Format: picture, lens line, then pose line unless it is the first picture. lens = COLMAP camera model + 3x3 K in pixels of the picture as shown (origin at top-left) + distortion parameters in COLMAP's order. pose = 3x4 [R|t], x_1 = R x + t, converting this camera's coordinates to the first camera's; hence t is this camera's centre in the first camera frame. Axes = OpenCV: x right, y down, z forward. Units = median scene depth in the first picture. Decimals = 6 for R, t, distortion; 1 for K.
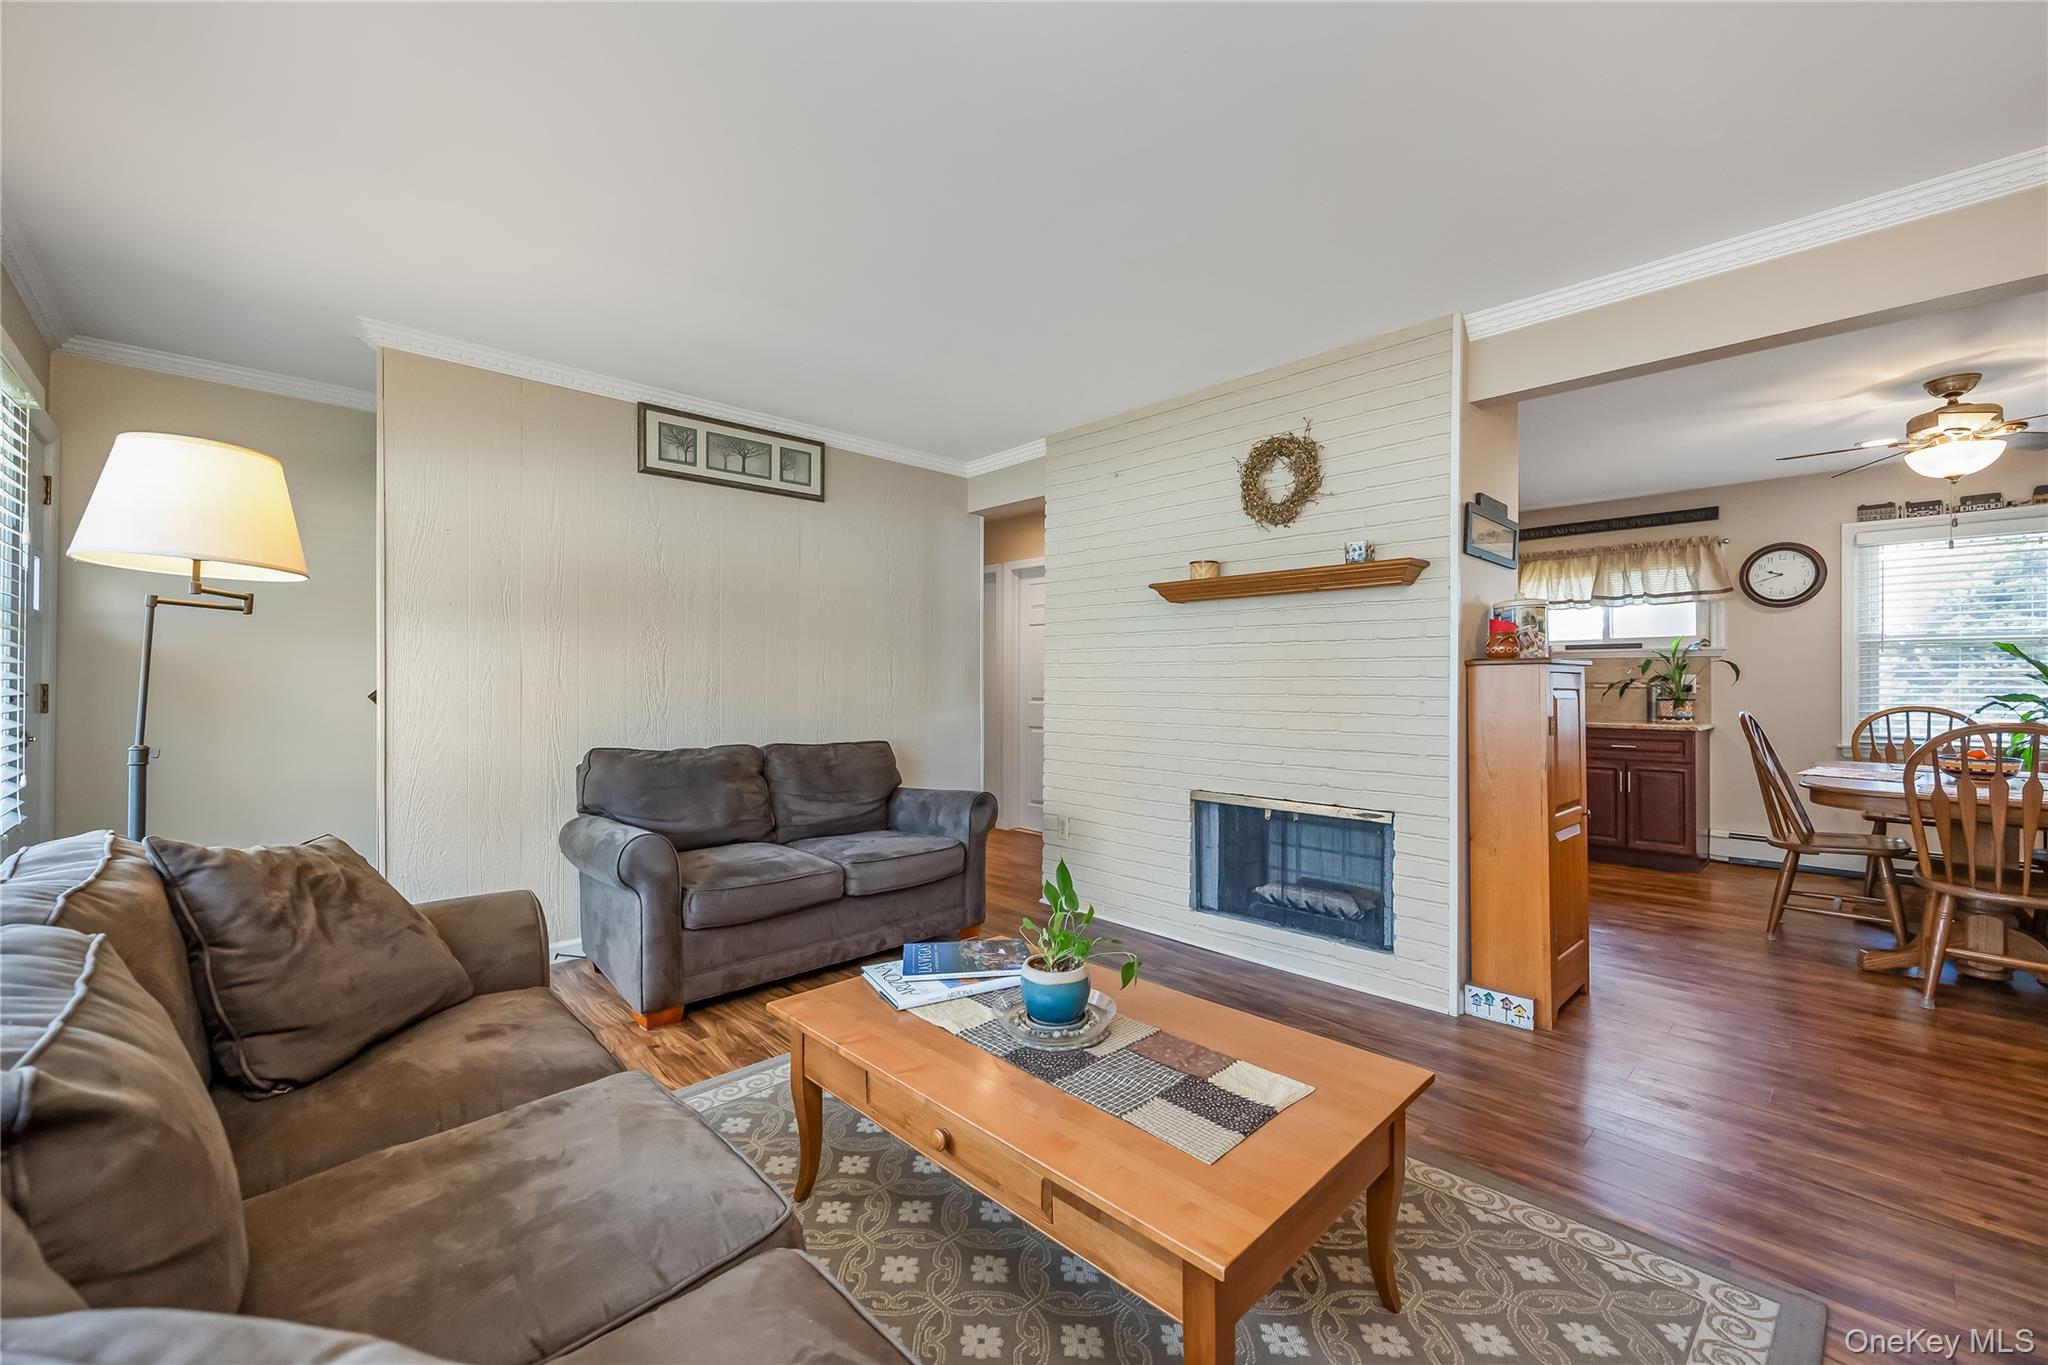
lens RADIAL K [[825.3, 0, 1024.0], [0, 825.3, 682.5], [0, 0, 1]] dist [-0.000470, 0.000081]
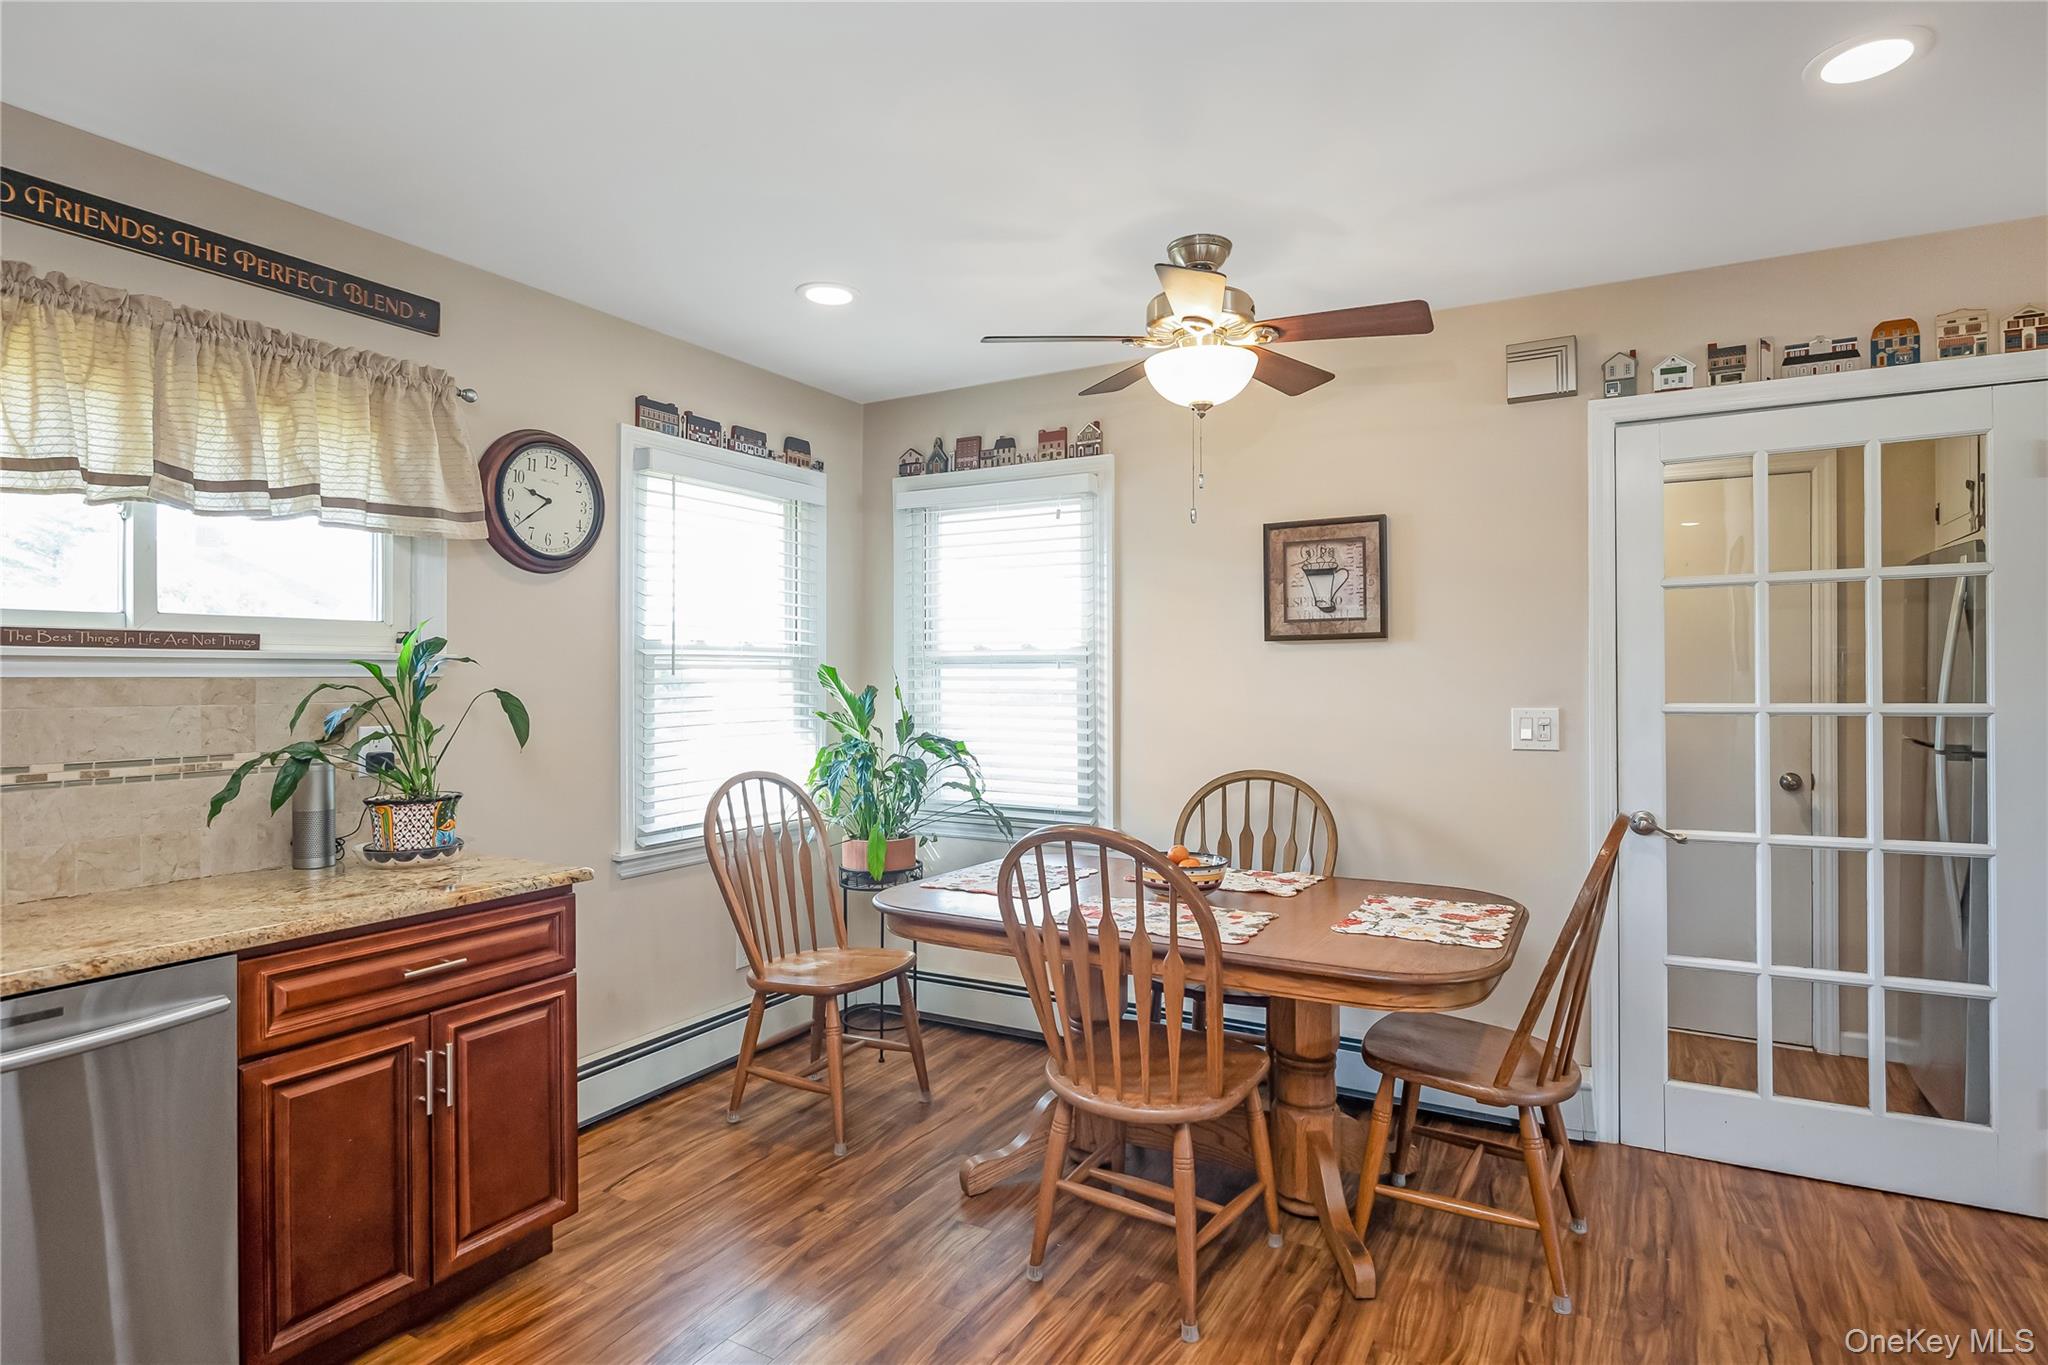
lens RADIAL K [[1038.7, 0, 1024.0], [0, 1038.7, 682.5], [0, 0, 1]] dist [-0.015278, 0.000881]
pose [[-0.260476, -0.004119, 0.965472, 0.278447], [0.005368, 0.999969, 0.005714, -0.030233], [-0.965466, 0.006671, -0.260446, 0.841060]]
